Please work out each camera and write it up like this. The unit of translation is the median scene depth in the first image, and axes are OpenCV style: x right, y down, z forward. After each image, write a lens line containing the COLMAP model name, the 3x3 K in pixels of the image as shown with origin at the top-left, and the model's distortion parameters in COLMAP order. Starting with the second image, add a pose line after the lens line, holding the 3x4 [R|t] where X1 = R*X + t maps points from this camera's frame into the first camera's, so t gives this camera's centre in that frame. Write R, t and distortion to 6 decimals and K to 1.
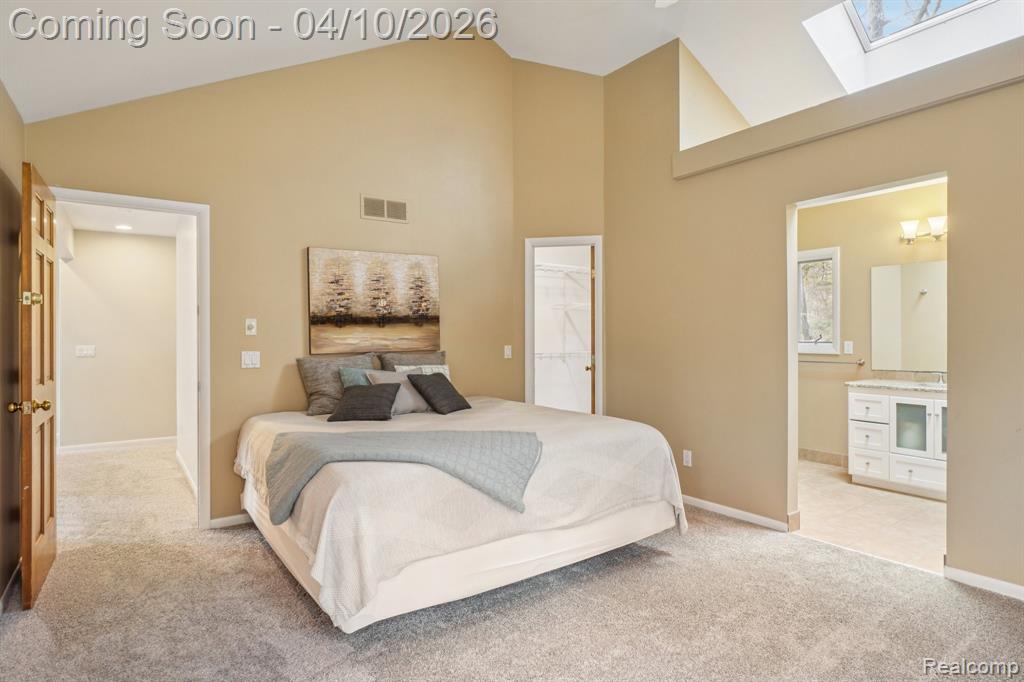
lens RADIAL K [[563.5, 0, 512.0], [0, 563.5, 334.9], [0, 0, 1]] dist [-0.001253, 0.000016]
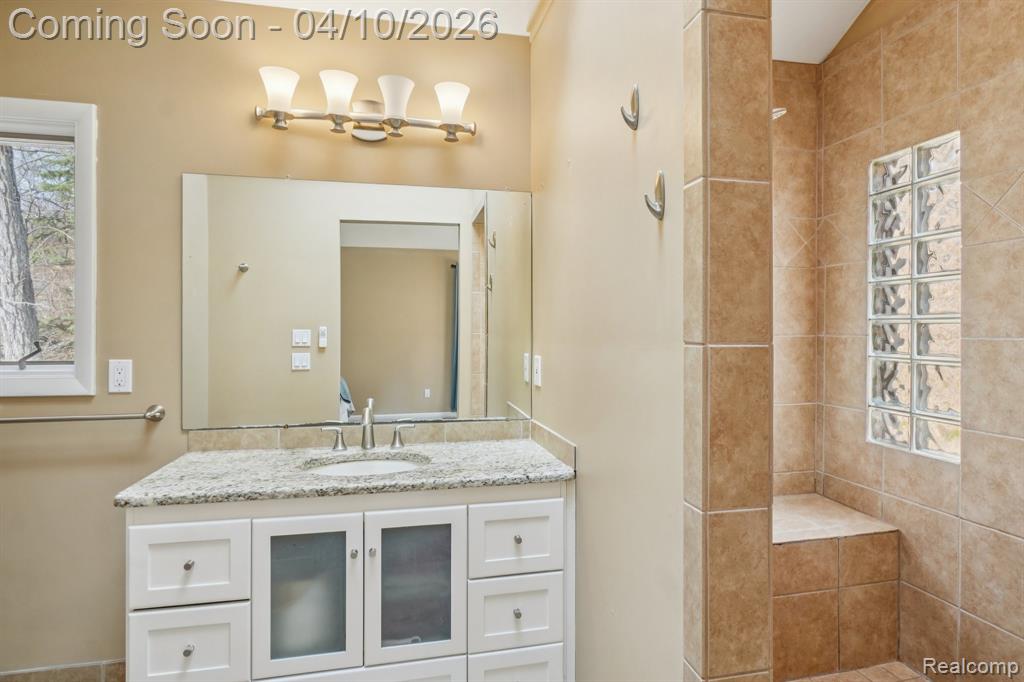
lens RADIAL K [[563.5, 0, 514.4], [0, 563.5, 335.4], [0, 0, 1]] dist [-0.001253, 0.000016]
pose [[0.384314, 0.000893, 0.923202, 0.391816], [-0.001920, 0.999998, -0.000168, -0.005478], [-0.923200, -0.001708, 0.384315, 0.683731]]
